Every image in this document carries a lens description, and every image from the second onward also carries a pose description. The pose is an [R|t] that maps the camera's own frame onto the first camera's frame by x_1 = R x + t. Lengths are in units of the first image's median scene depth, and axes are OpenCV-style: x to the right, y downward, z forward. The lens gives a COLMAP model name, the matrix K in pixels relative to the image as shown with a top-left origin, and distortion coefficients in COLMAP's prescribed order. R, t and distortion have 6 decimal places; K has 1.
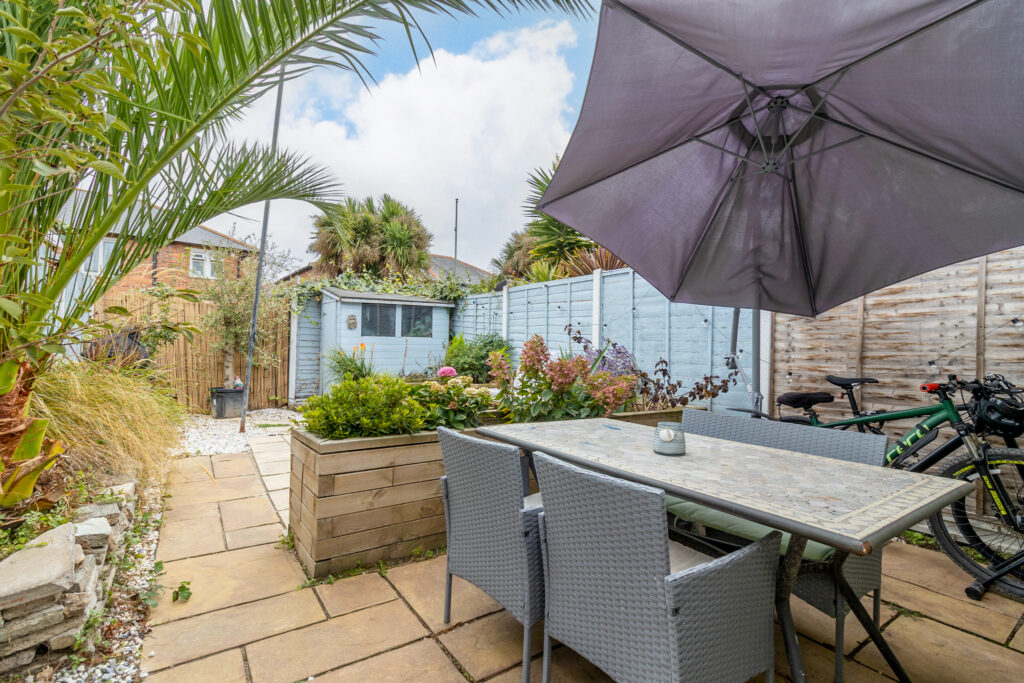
lens RADIAL K [[471.9, 0, 508.0], [0, 471.9, 342.4], [0, 0, 1]] dist [-0.004530, 0.000135]
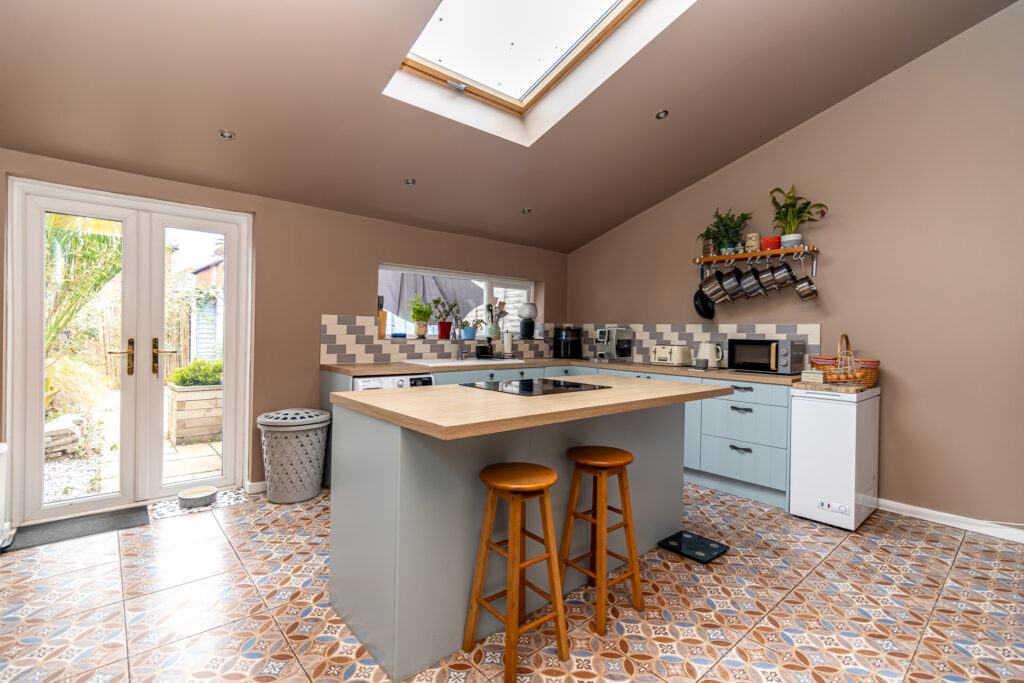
lens RADIAL K [[471.9, 0, 511.9], [0, 471.9, 336.6], [0, 0, 1]] dist [-0.004530, 0.000135]
pose [[0.992520, -0.011272, 0.121560, 0.280638], [0.008017, 0.999597, 0.027233, -0.024872], [-0.121818, -0.026055, 0.992210, -0.436632]]
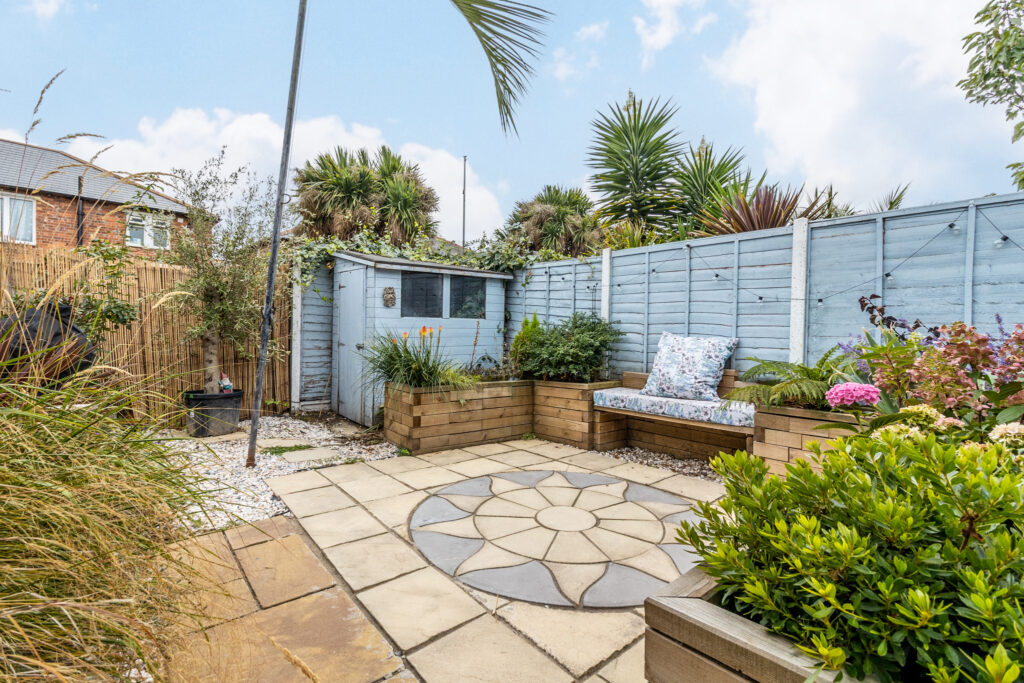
lens RADIAL K [[471.9, 0, 509.4], [0, 471.9, 340.0], [0, 0, 1]] dist [-0.004530, 0.000135]
pose [[0.995271, -0.003424, 0.097073, -0.204267], [0.000261, 0.999469, 0.032578, -0.000990], [-0.097133, -0.032399, 0.994744, 0.247749]]
